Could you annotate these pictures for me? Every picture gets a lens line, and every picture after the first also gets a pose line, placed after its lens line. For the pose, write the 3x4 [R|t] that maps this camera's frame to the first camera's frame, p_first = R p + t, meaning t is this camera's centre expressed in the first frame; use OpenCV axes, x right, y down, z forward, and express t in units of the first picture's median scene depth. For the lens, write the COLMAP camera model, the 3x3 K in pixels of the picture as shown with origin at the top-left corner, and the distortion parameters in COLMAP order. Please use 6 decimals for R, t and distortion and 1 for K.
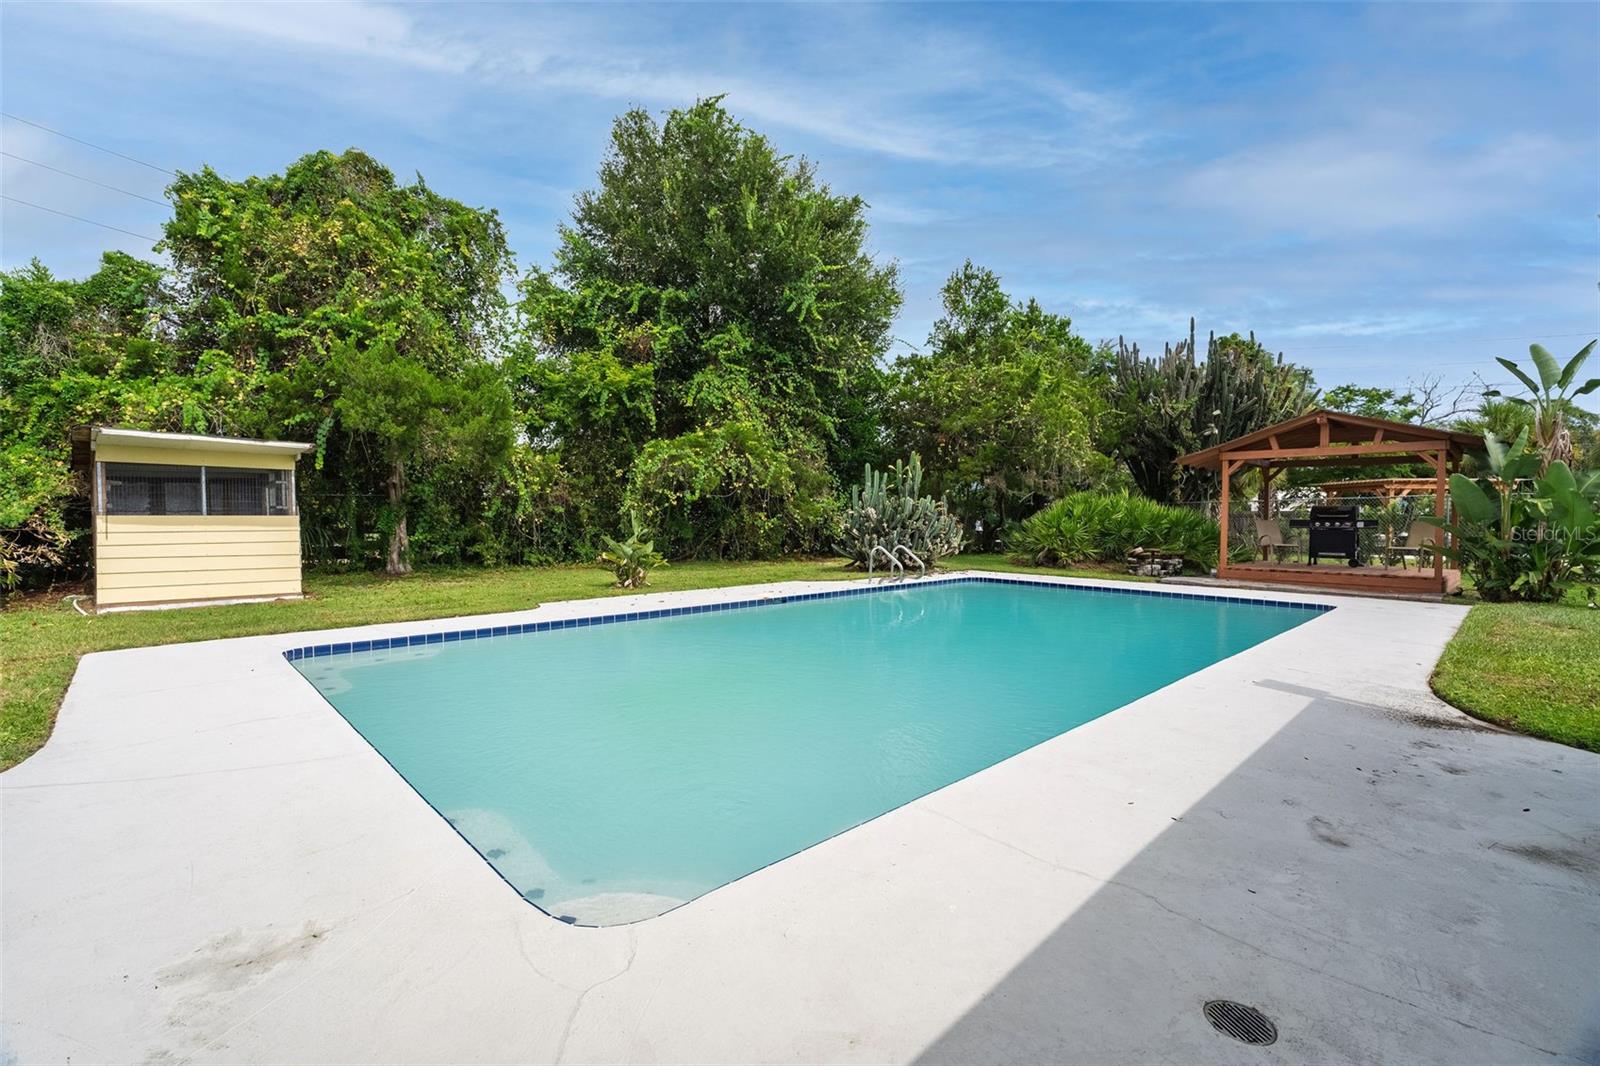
lens RADIAL K [[698.4, 0, 800.4], [0, 698.4, 532.1], [0, 0, 1]] dist [-0.000421, -0.000780]
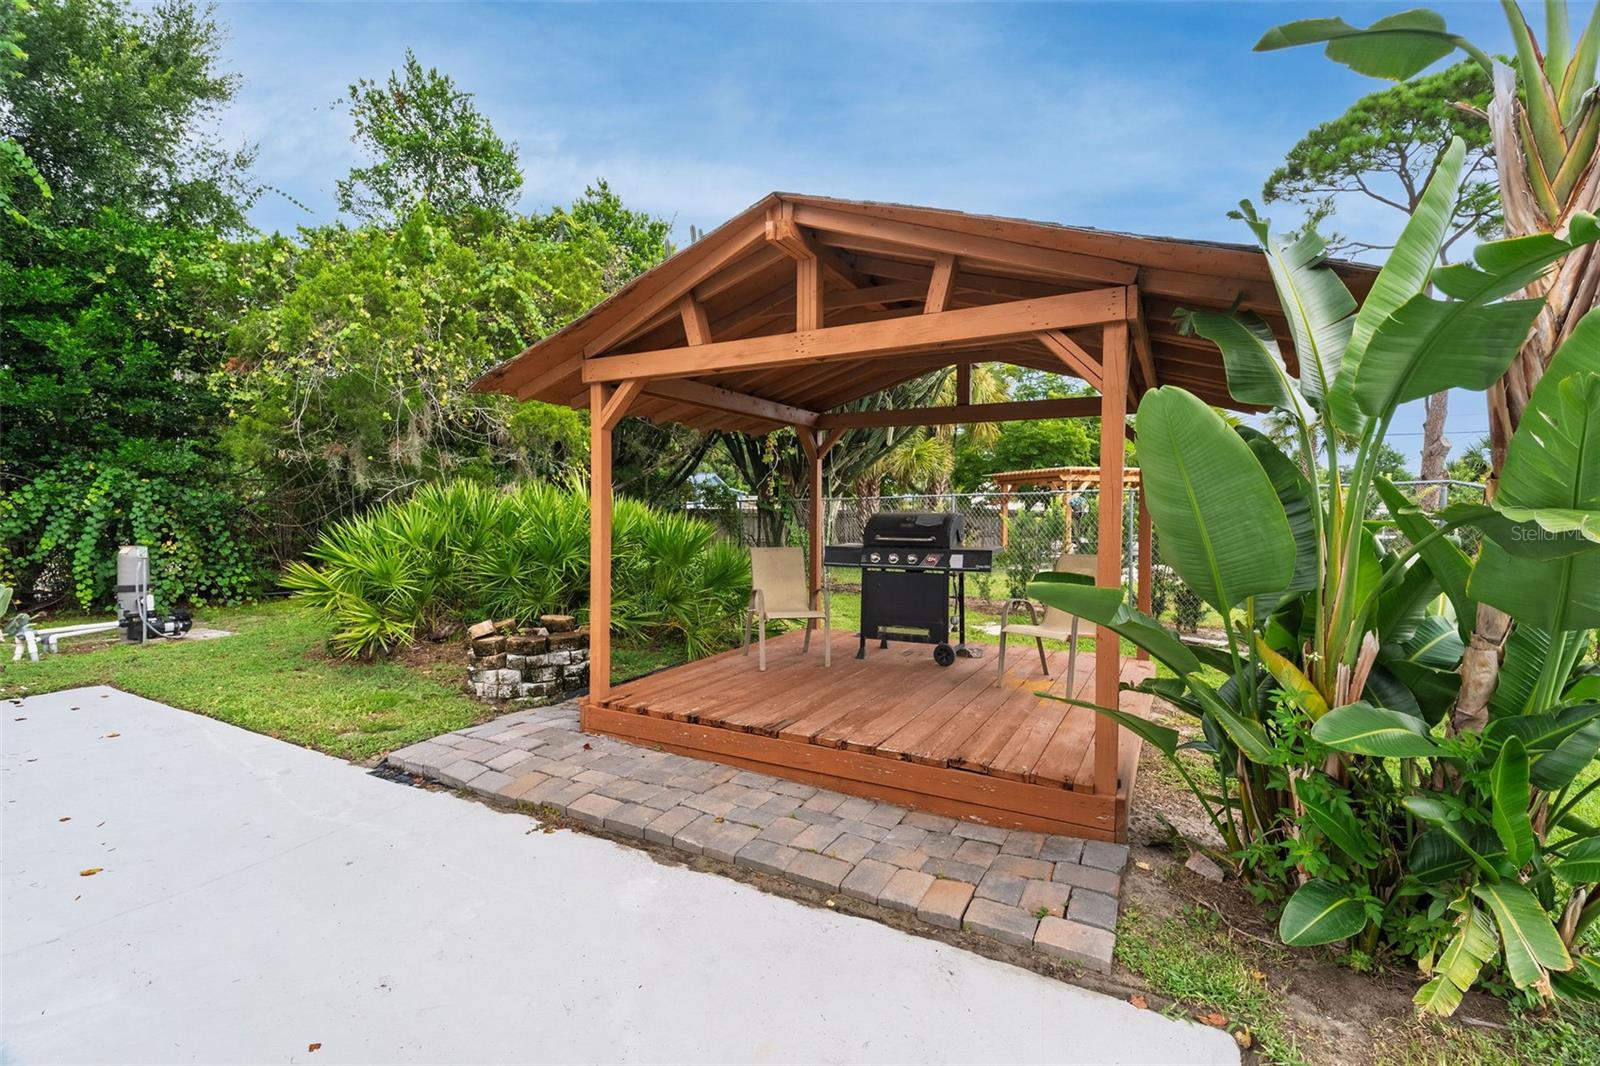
lens RADIAL K [[698.4, 0, 804.5], [0, 698.4, 518.2], [0, 0, 1]] dist [-0.000421, -0.000780]
pose [[0.952714, -0.008266, 0.303756, 0.586404], [0.011274, 0.999903, -0.008150, -0.032638], [-0.303659, 0.011189, 0.952715, 0.630278]]
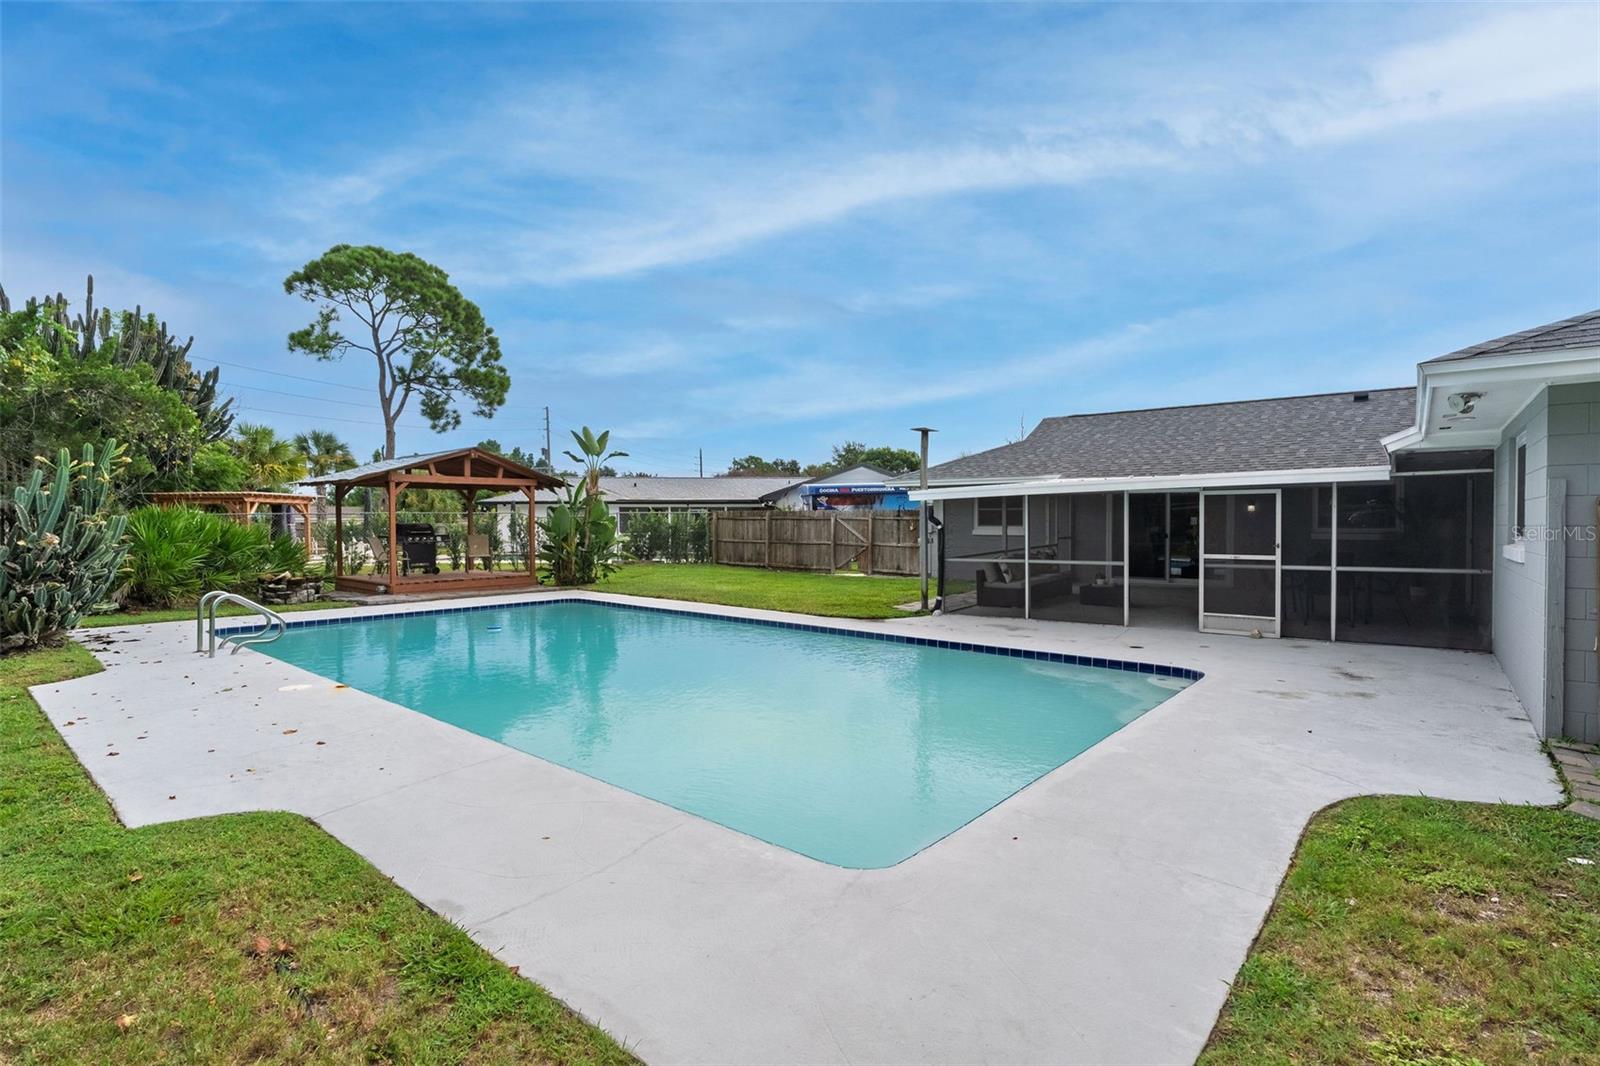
lens RADIAL K [[775.1, 0, 797.3], [0, 775.1, 530.6], [0, 0, 1]] dist [-0.003780, 0.001281]
pose [[-0.094821, -0.020189, 0.995290, -0.594067], [0.025574, 0.999415, 0.022710, -0.038939], [-0.995166, 0.027607, -0.094249, 0.492970]]
